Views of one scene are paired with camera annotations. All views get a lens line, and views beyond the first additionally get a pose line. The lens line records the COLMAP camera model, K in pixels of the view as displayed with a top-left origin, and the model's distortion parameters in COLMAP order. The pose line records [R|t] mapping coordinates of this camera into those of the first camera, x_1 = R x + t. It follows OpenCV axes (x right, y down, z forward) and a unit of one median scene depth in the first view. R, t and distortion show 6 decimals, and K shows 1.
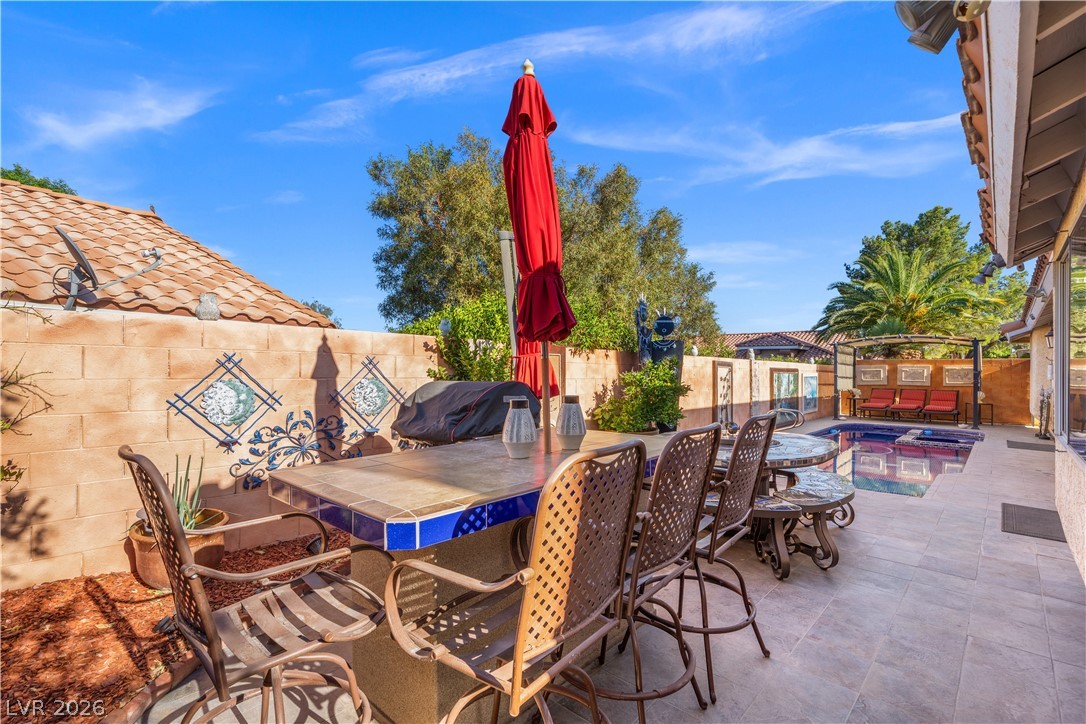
lens RADIAL K [[497.0, 0, 550.3], [0, 497.0, 366.9], [0, 0, 1]] dist [0.003048, -0.000390]
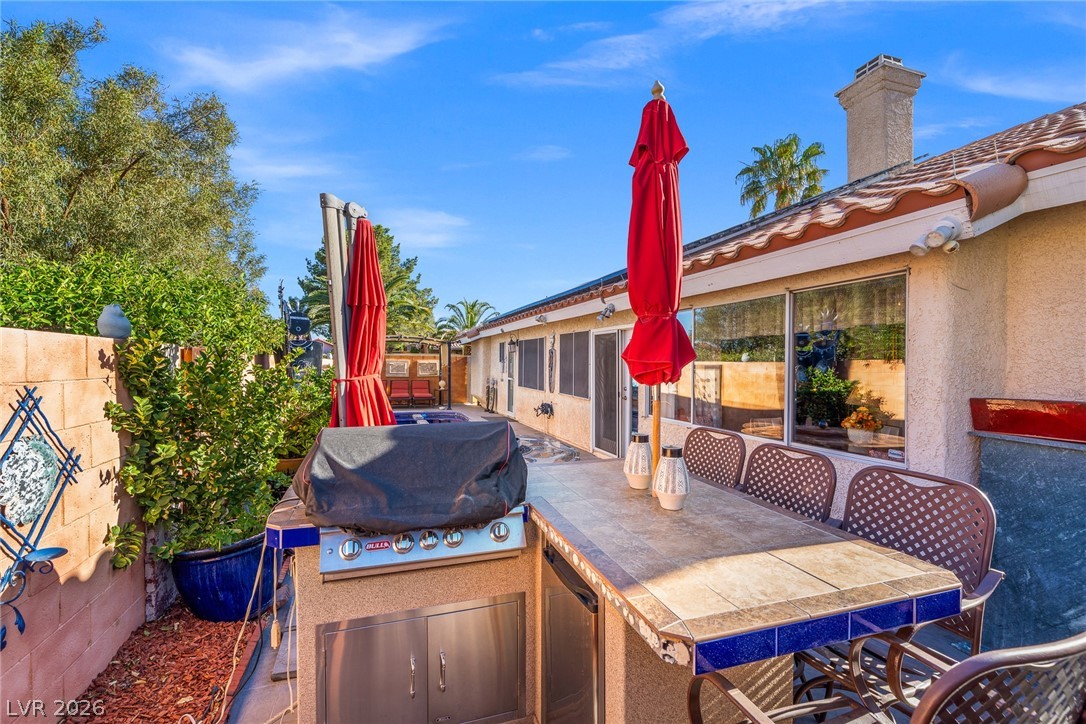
lens RADIAL K [[497.0, 0, 549.0], [0, 497.0, 365.7], [0, 0, 1]] dist [0.003048, -0.000390]
pose [[0.486843, -0.009750, 0.873435, -0.465827], [-0.010691, 0.999796, 0.017120, -0.047280], [-0.873424, -0.017673, 0.486640, 0.348409]]
